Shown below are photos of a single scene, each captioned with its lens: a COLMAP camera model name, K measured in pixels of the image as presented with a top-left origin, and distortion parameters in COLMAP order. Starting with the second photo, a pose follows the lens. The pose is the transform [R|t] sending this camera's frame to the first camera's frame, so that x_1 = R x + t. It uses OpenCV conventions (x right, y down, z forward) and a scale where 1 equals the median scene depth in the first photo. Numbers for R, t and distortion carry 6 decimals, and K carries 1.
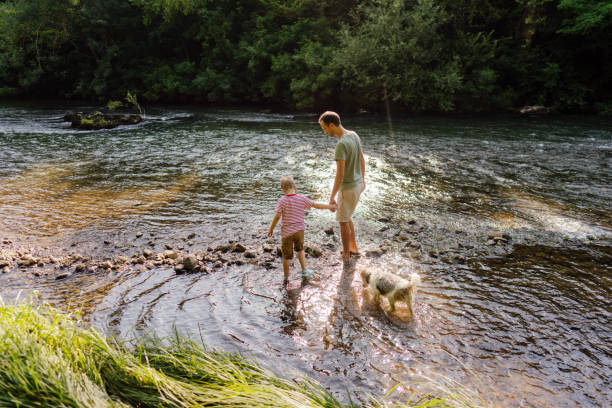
lens RADIAL K [[422.9, 0, 306.0], [0, 422.9, 204.0], [0, 0, 1]] dist [-0.004739, 0.004716]
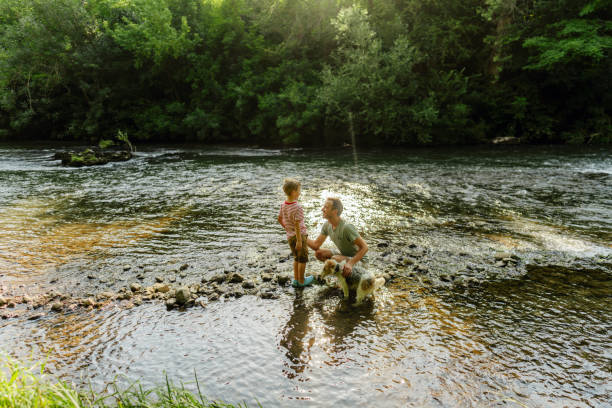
lens RADIAL K [[397.9, 0, 306.0], [0, 397.9, 204.0], [0, 0, 1]] dist [0.005753, 0.020226]
pose [[0.998918, -0.025110, 0.039153, -0.008488], [0.028164, 0.996437, -0.079497, 0.003807], [-0.037017, 0.080513, 0.996066, 0.026850]]
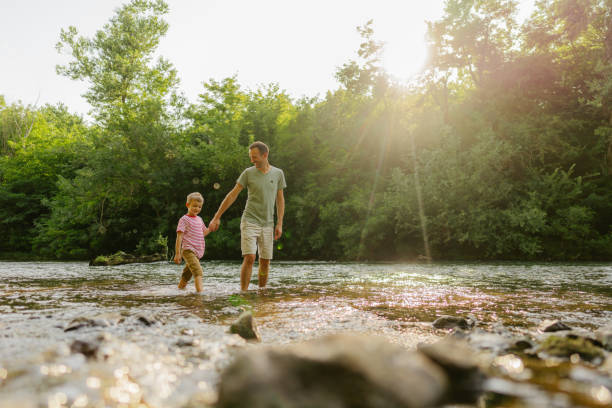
lens RADIAL K [[398.7, 0, 306.0], [0, 398.7, 204.0], [0, 0, 1]] dist [0.012705, 0.002372]
pose [[0.985878, -0.025345, -0.165534, 0.039841], [-0.047023, 0.906815, -0.418898, 0.027084], [0.160726, 0.420766, 0.892817, 0.212747]]
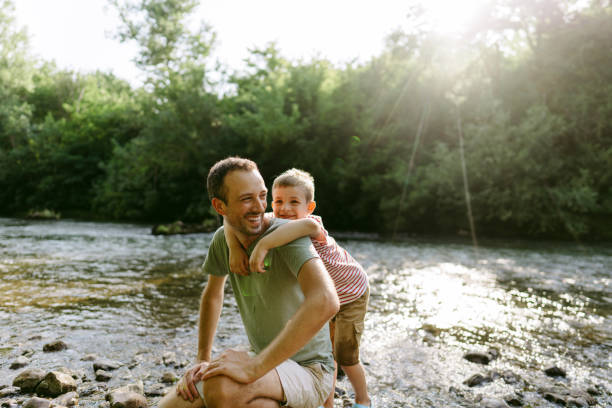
lens RADIAL K [[400.9, 0, 306.0], [0, 400.9, 204.0], [0, 0, 1]] dist [0.010990, 0.025073]
pose [[0.965751, 0.010939, -0.259239, 0.037232], [-0.095222, 0.944341, -0.314884, 0.011241], [0.241366, 0.328785, 0.913040, 0.165692]]
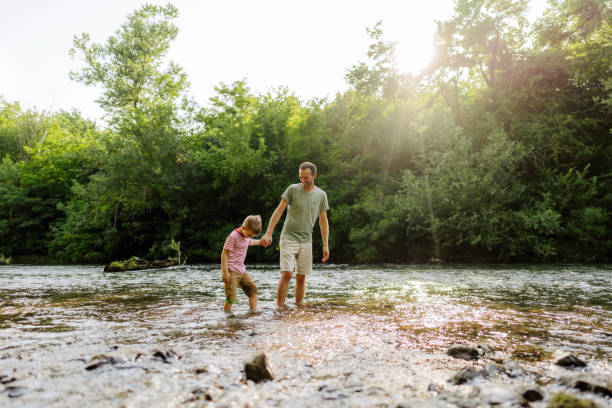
lens RADIAL K [[398.7, 0, 306.0], [0, 398.7, 204.0], [0, 0, 1]] dist [0.012705, 0.002372]
pose [[0.980817, -0.035693, -0.191636, 0.040261], [-0.048523, 0.907445, -0.417360, 0.021120], [0.188796, 0.418653, 0.888305, 0.208359]]
